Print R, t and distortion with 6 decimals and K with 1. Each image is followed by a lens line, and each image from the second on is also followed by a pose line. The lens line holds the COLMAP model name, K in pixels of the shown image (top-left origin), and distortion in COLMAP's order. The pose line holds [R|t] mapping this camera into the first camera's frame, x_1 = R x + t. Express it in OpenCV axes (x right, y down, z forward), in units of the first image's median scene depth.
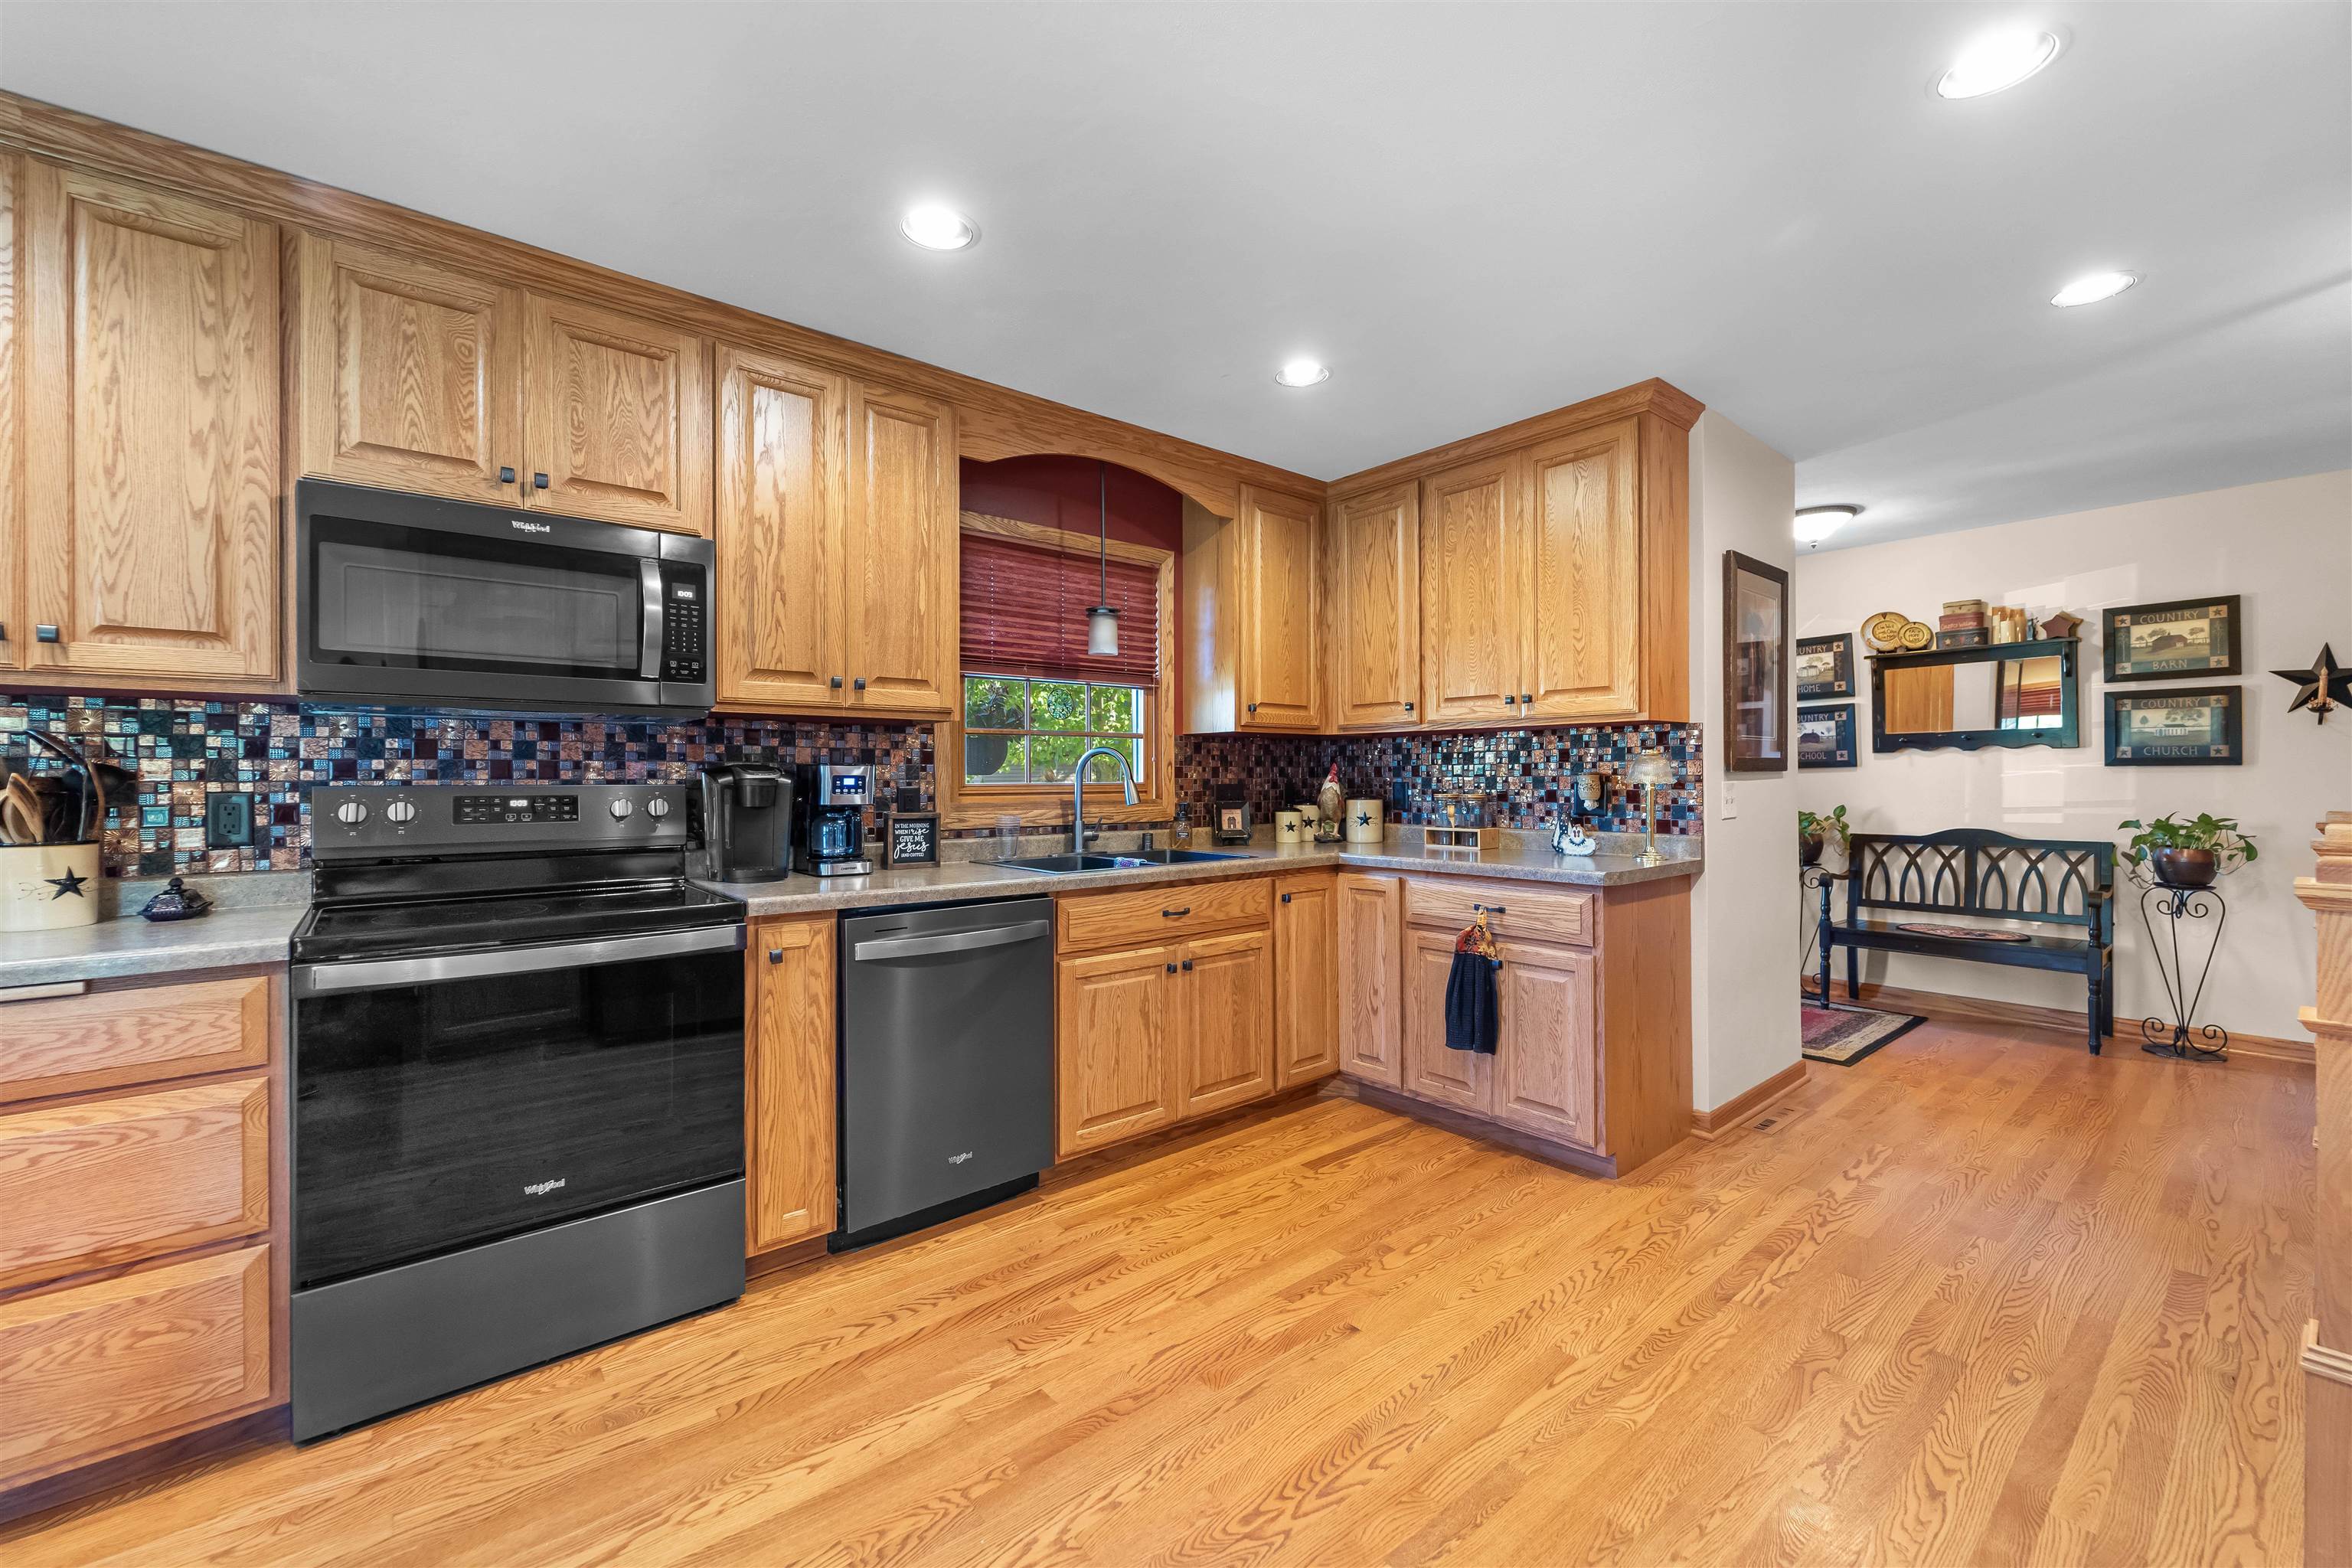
lens RADIAL K [[941.5, 0, 1176.4], [0, 941.5, 779.5], [0, 0, 1]] dist [0.002513, -0.001671]
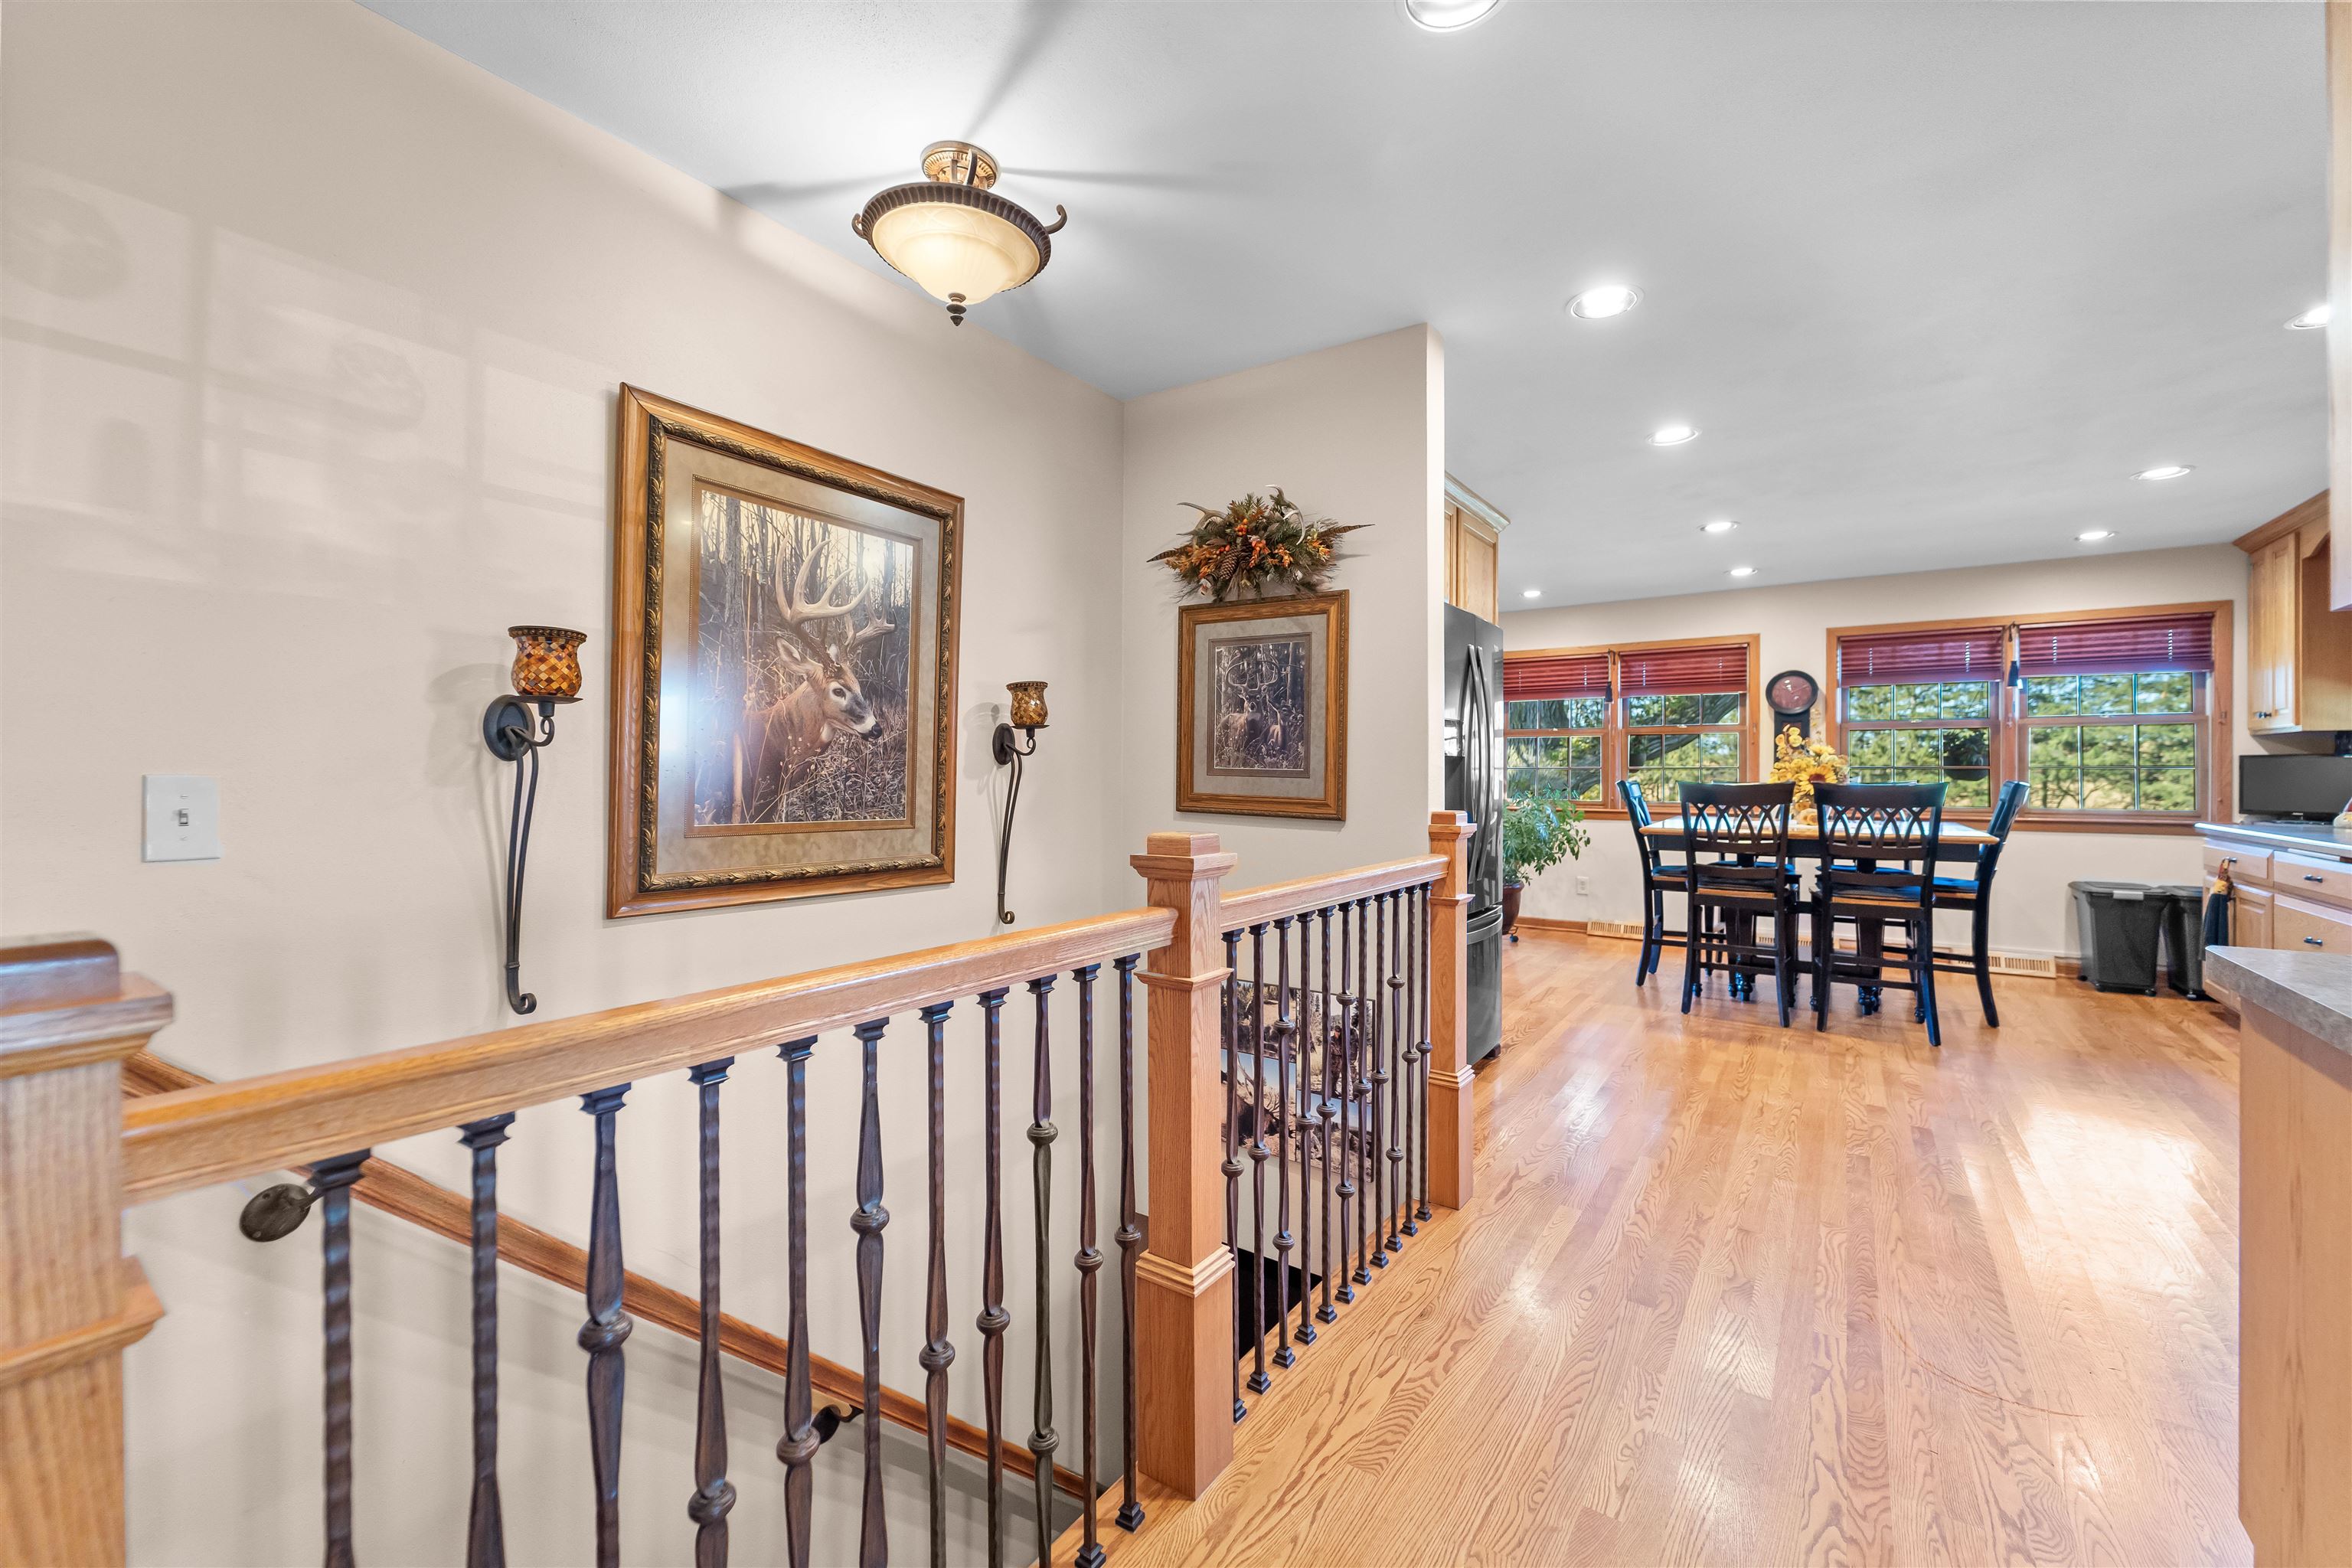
lens RADIAL K [[941.5, 0, 1167.3], [0, 941.5, 777.4], [0, 0, 1]] dist [0.002513, -0.001671]
pose [[-0.967125, 0.006898, -0.254208, 0.911182], [0.005343, 0.999963, 0.006808, 0.000038], [0.254245, 0.005225, -0.967126, 1.073380]]
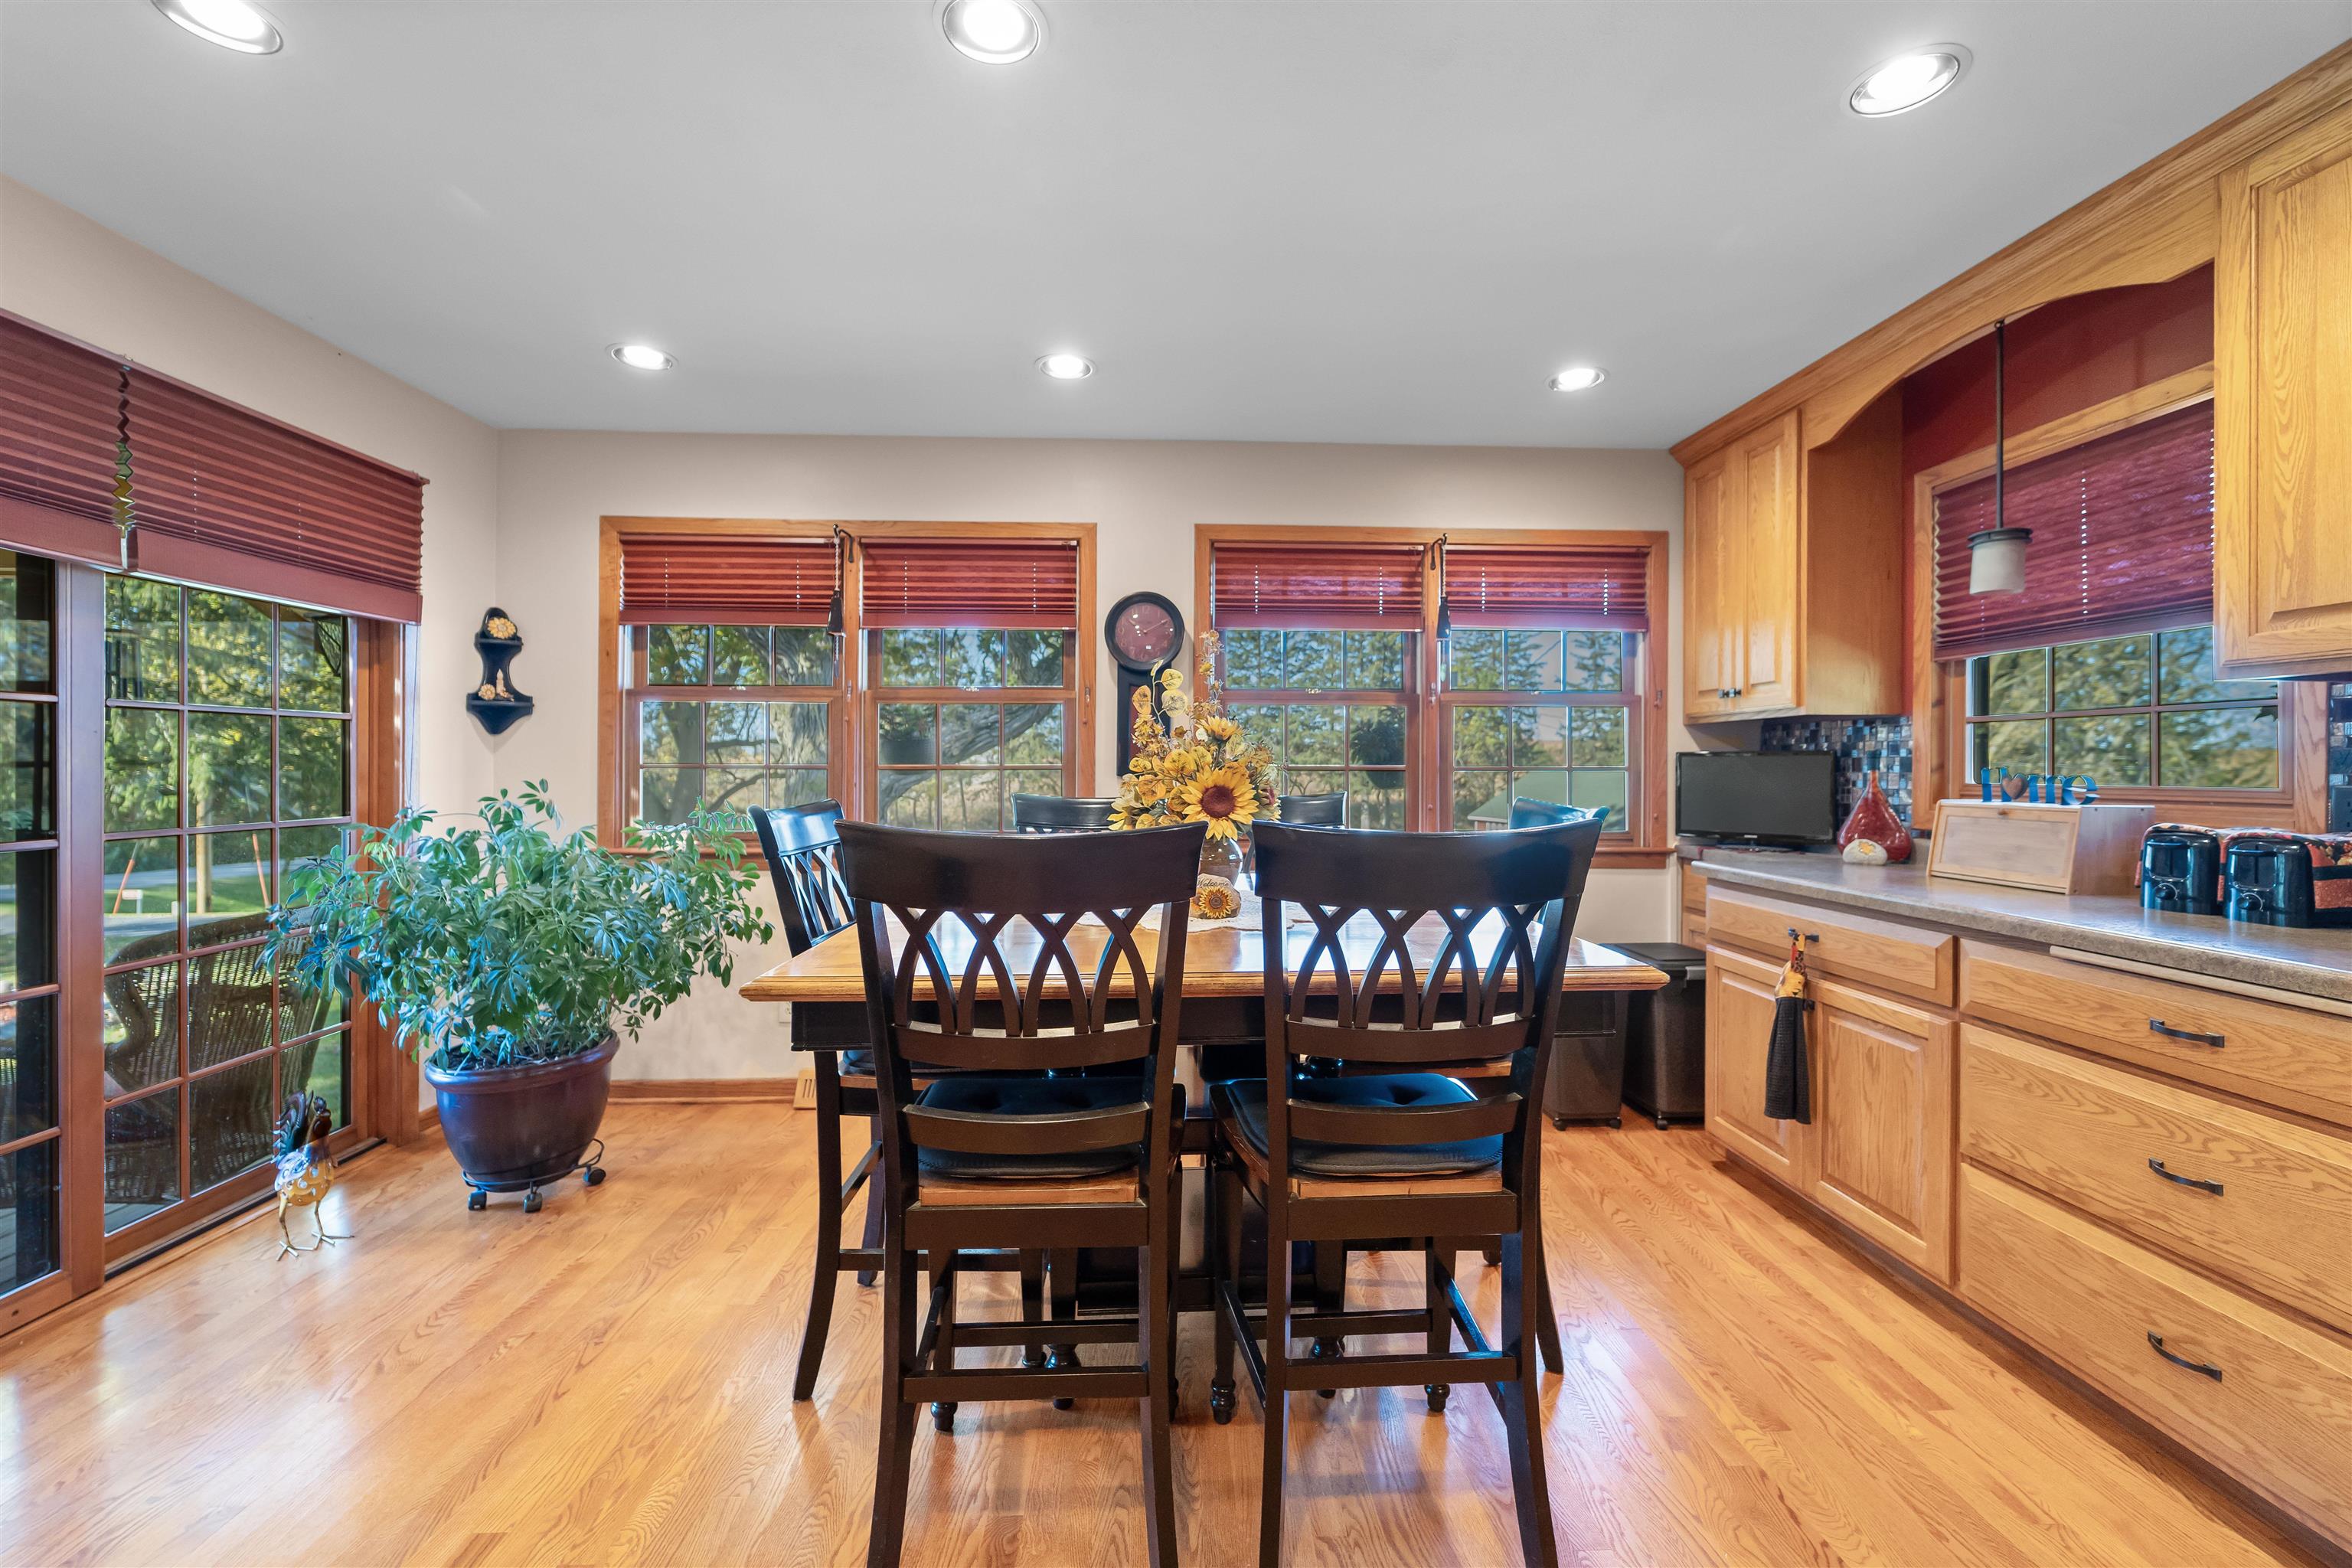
lens RADIAL K [[941.5, 0, 1169.9], [0, 941.5, 773.3], [0, 0, 1]] dist [0.002513, -0.001671]
pose [[-0.623131, 0.008121, -0.782076, 0.088300], [-0.000010, 0.999946, 0.010392, -0.003547], [0.782118, 0.006483, -0.623097, 0.301007]]
